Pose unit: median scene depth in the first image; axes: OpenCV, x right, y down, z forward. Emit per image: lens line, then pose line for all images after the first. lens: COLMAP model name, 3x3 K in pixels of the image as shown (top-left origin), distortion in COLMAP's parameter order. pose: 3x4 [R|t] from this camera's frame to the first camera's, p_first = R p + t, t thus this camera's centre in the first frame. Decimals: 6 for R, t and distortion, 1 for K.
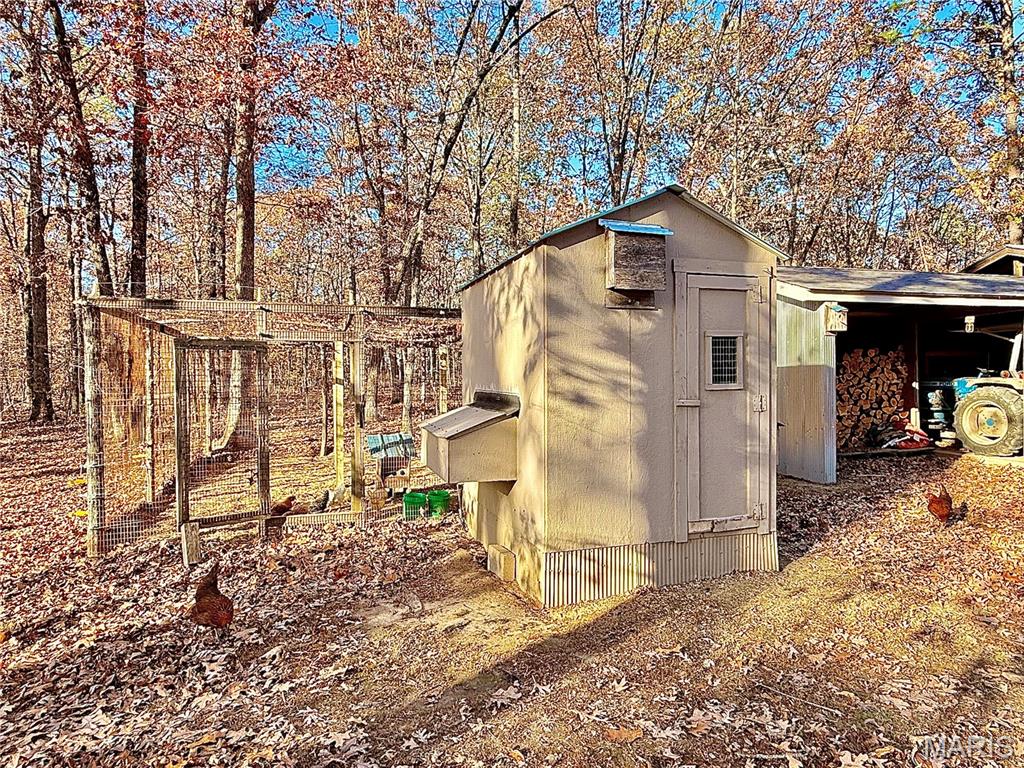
lens RADIAL K [[609.2, 0, 513.1], [0, 609.2, 383.7], [0, 0, 1]] dist [0.005717, -0.000154]
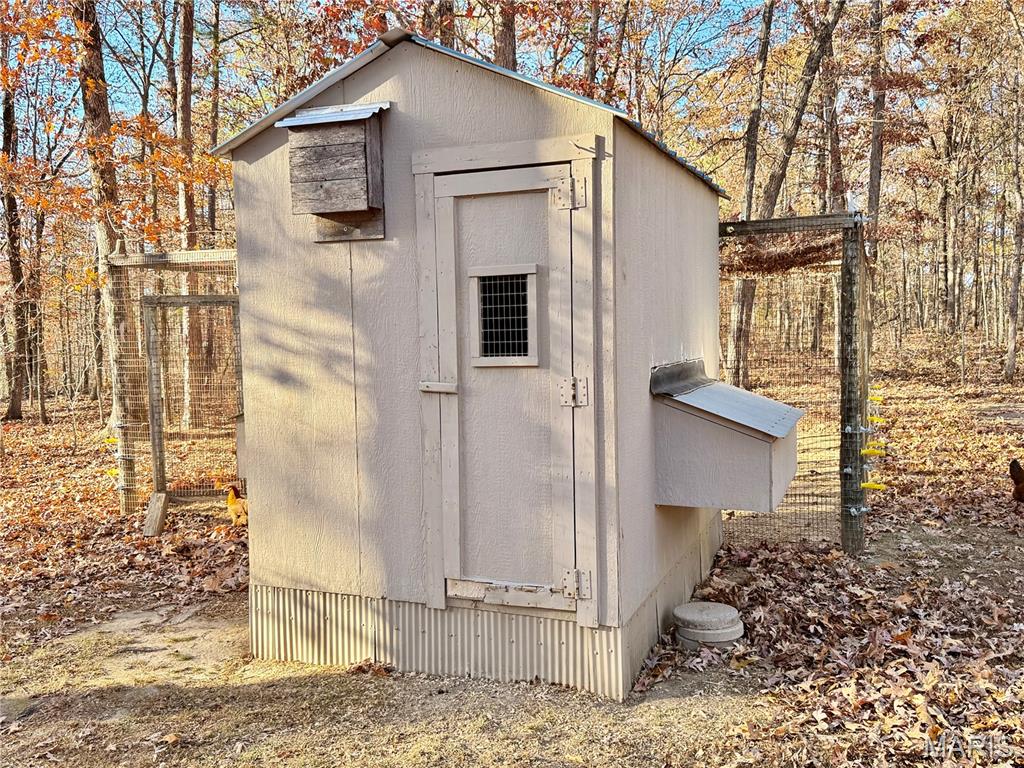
lens RADIAL K [[886.1, 0, 512.2], [0, 886.1, 384.4], [0, 0, 1]] dist [0.052393, -0.015773]
pose [[0.767147, 0.035424, -0.640492, 0.901146], [0.005496, 0.998074, 0.061784, -0.026093], [0.641448, -0.050917, 0.765475, 0.355150]]
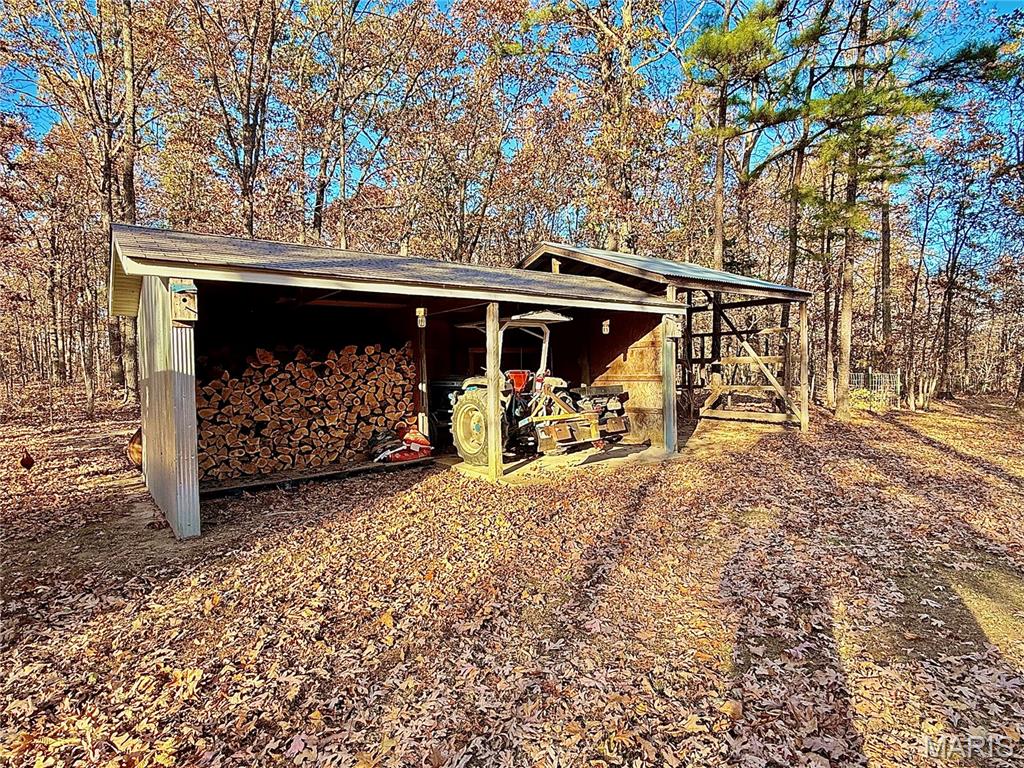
lens RADIAL K [[557.4, 0, 511.1], [0, 557.4, 383.1], [0, 0, 1]] dist [-0.002430, 0.000128]
pose [[0.923754, -0.019500, 0.382489, 1.102823], [0.012839, 0.999718, 0.019961, -0.040917], [-0.382770, -0.013528, 0.923744, 0.474415]]
